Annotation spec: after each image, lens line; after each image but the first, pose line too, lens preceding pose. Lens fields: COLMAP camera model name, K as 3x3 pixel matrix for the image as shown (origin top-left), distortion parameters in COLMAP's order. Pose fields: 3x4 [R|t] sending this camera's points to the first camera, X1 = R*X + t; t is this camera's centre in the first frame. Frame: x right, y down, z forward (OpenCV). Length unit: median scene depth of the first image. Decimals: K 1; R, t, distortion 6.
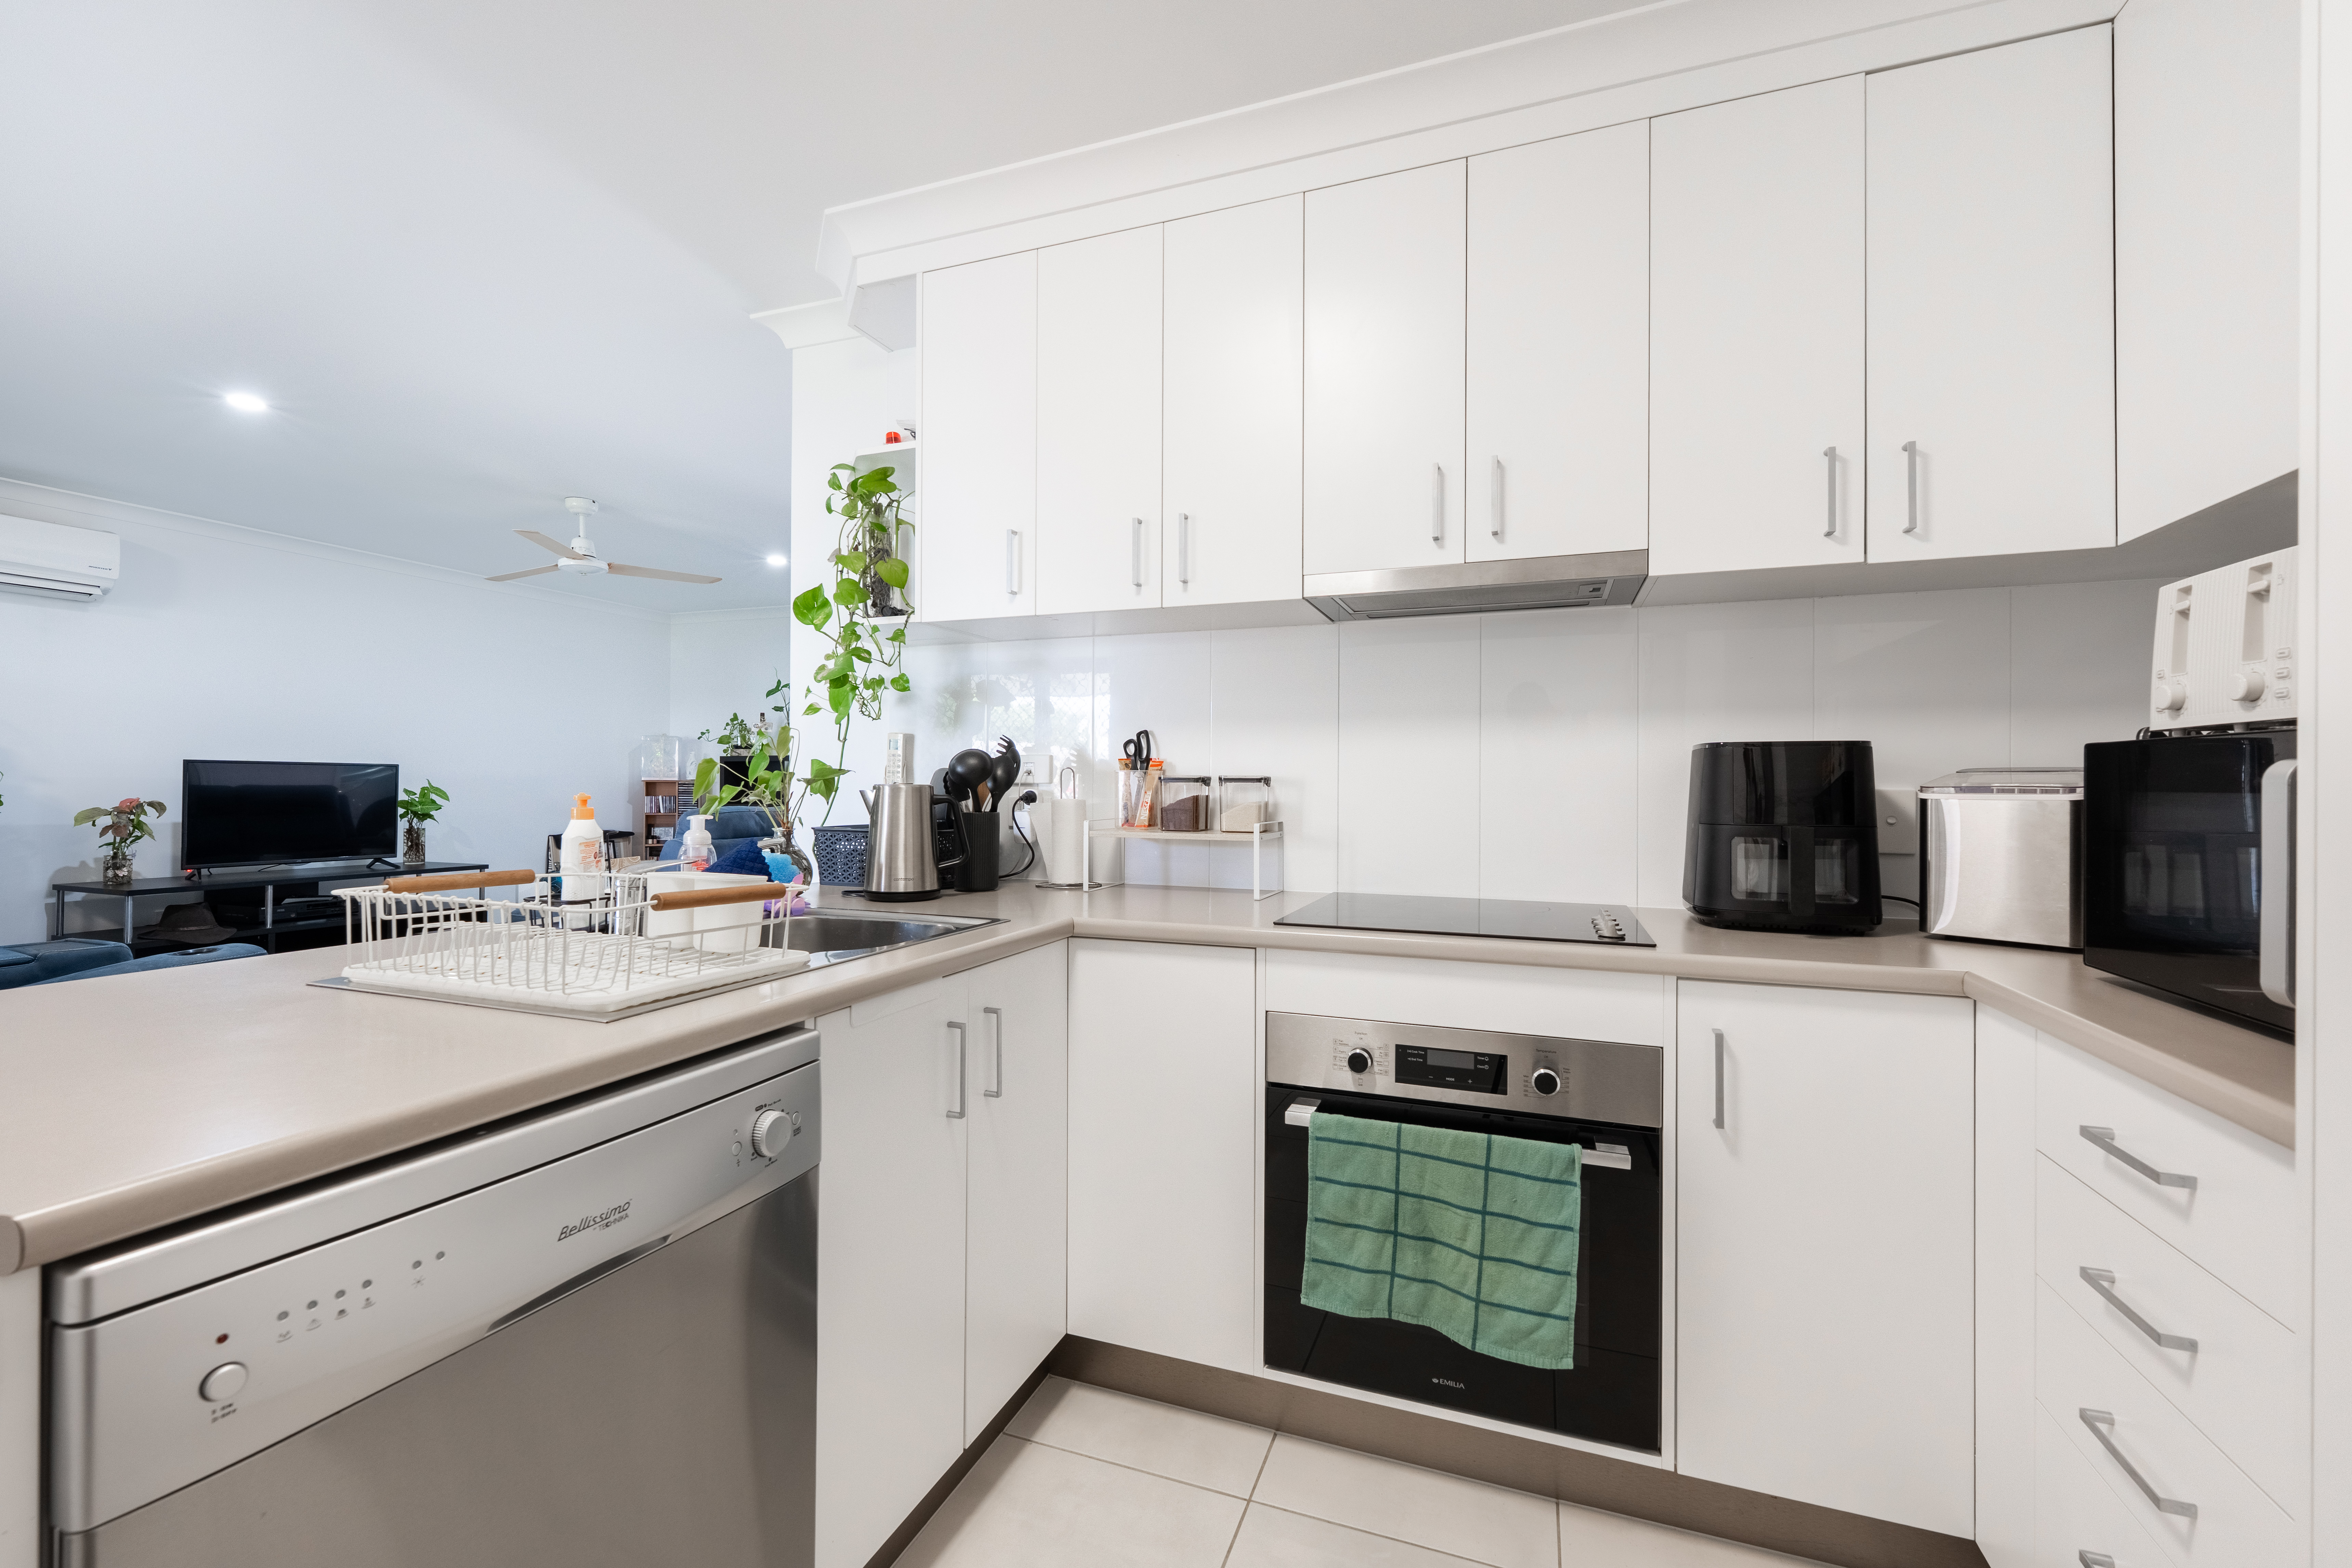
lens RADIAL K [[953.3, 0, 1171.3], [0, 953.3, 786.2], [0, 0, 1]] dist [-0.001363, -0.000371]
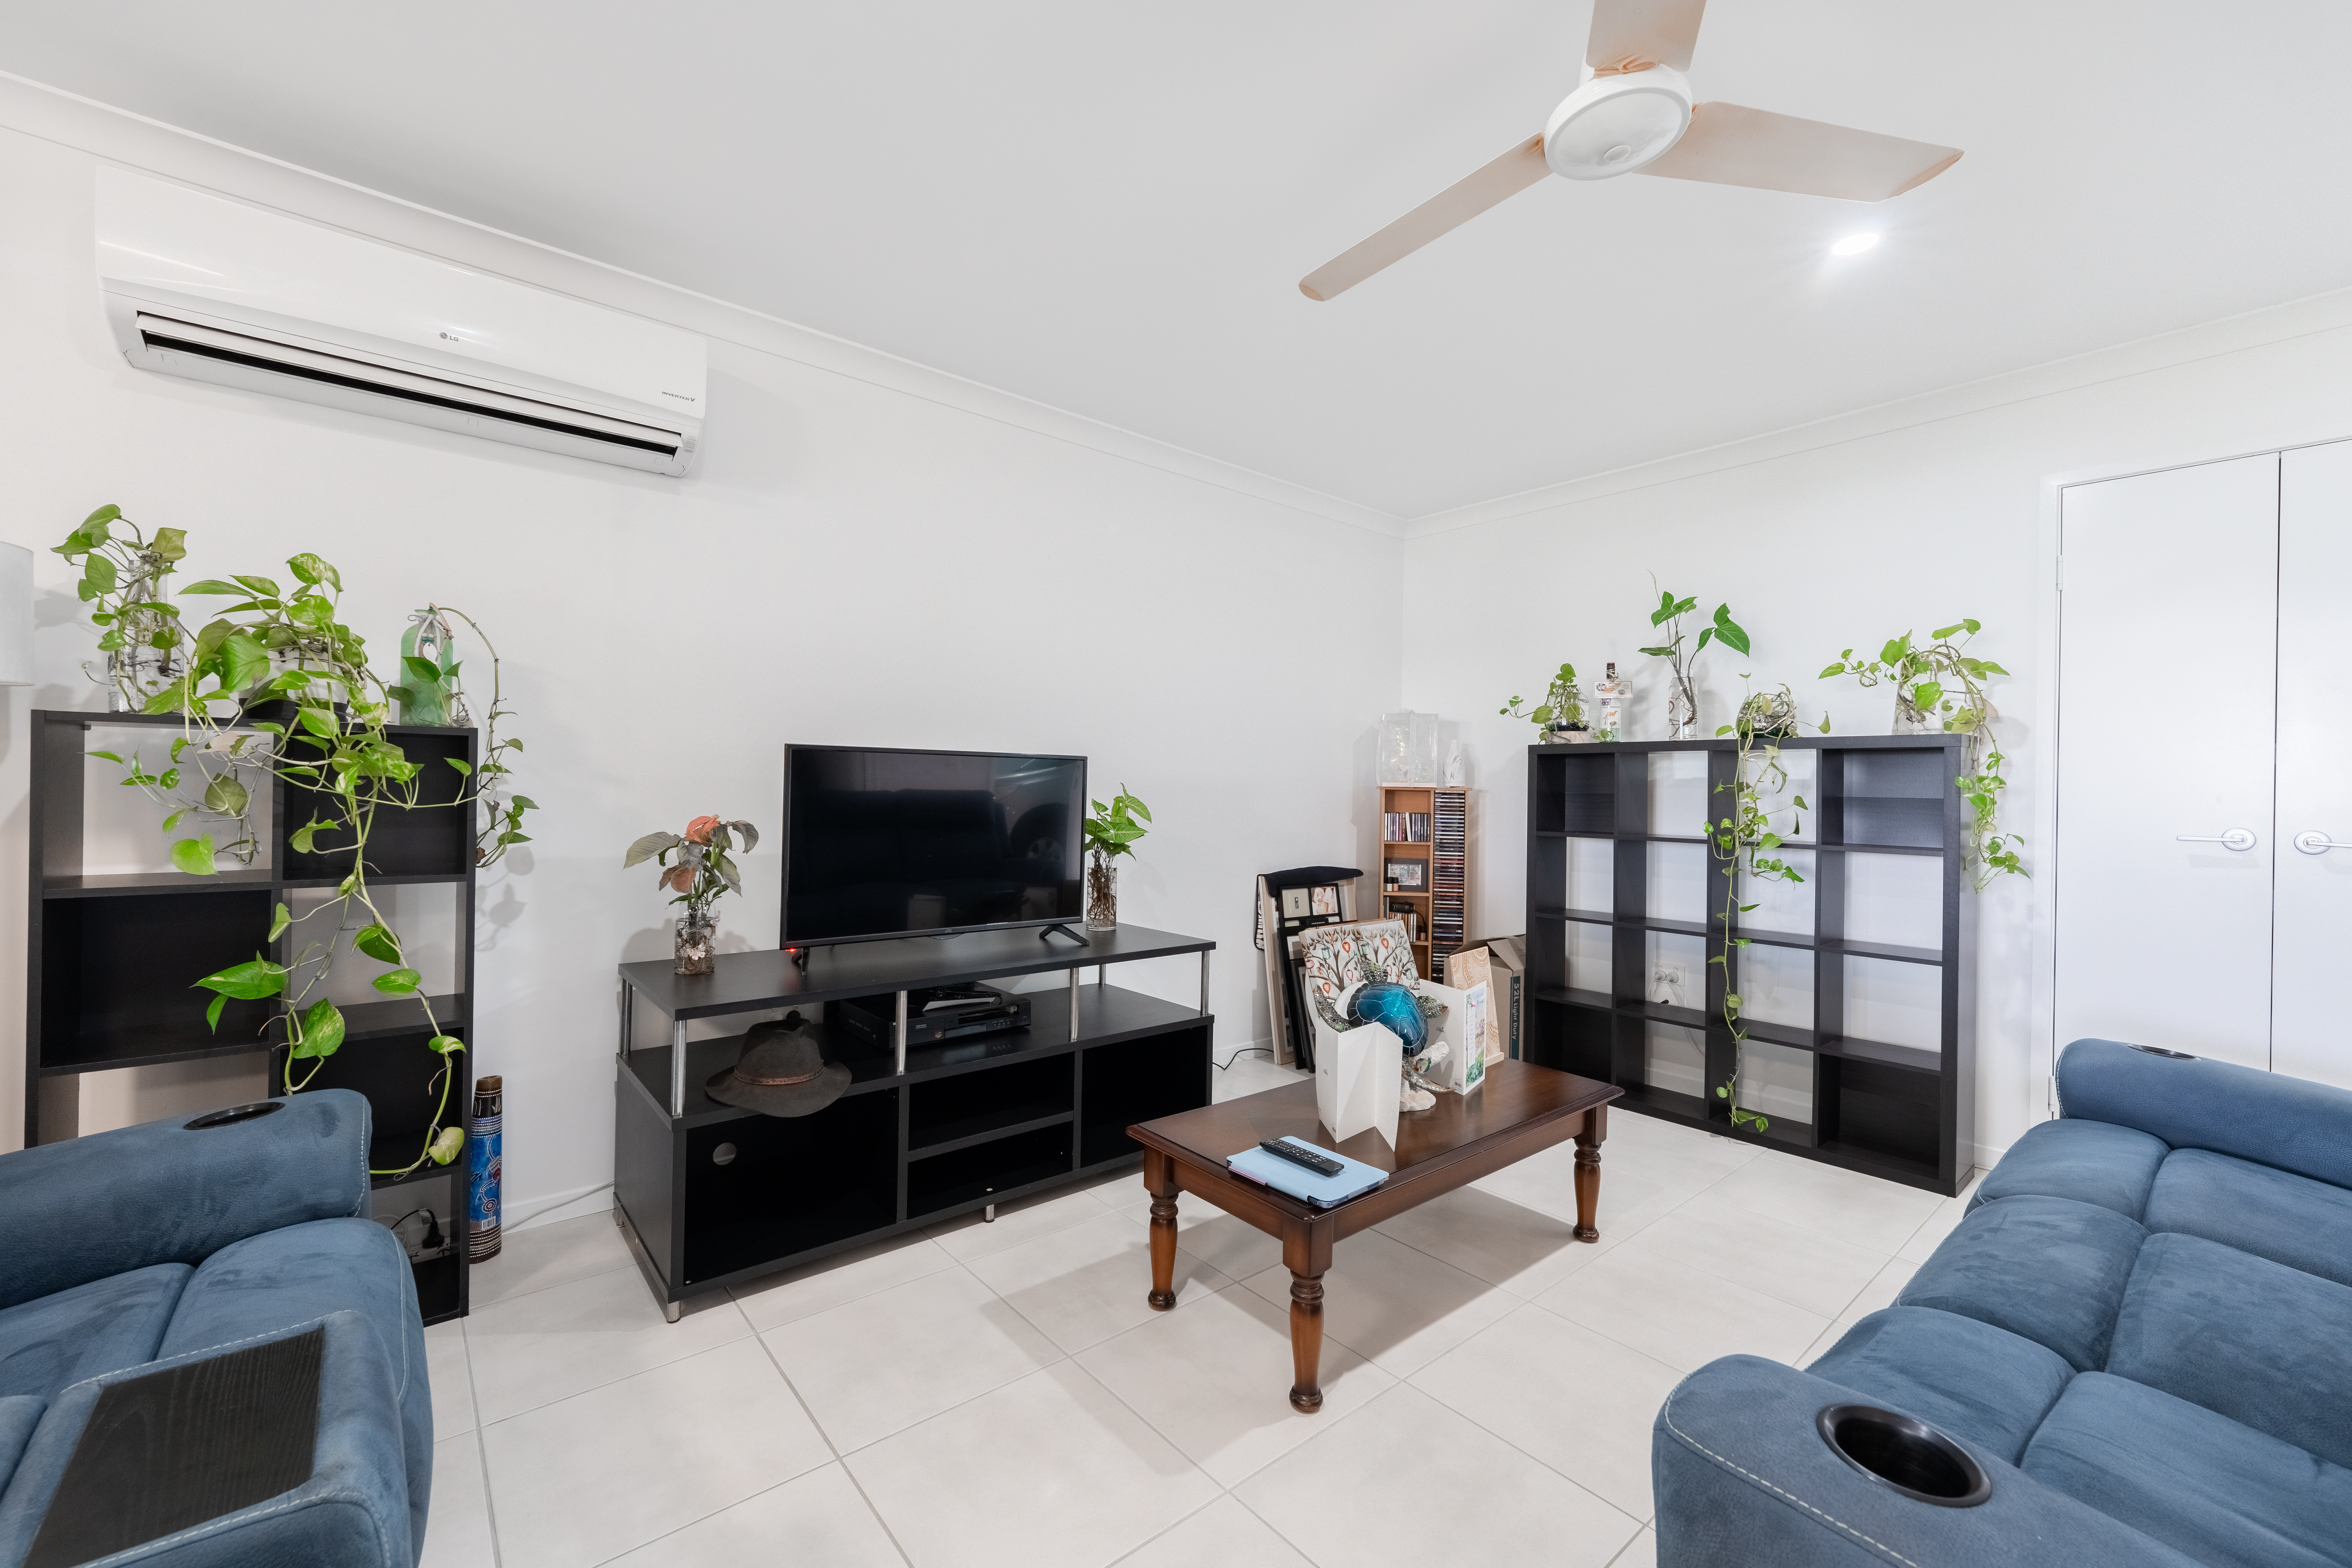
lens RADIAL K [[953.3, 0, 1181.2], [0, 953.3, 785.2], [0, 0, 1]] dist [-0.001363, -0.000371]
pose [[0.870358, 0.006063, -0.492383, -0.485389], [-0.010231, 0.999931, -0.005773, -0.003576], [0.492314, 0.010062, 0.870360, 0.538169]]
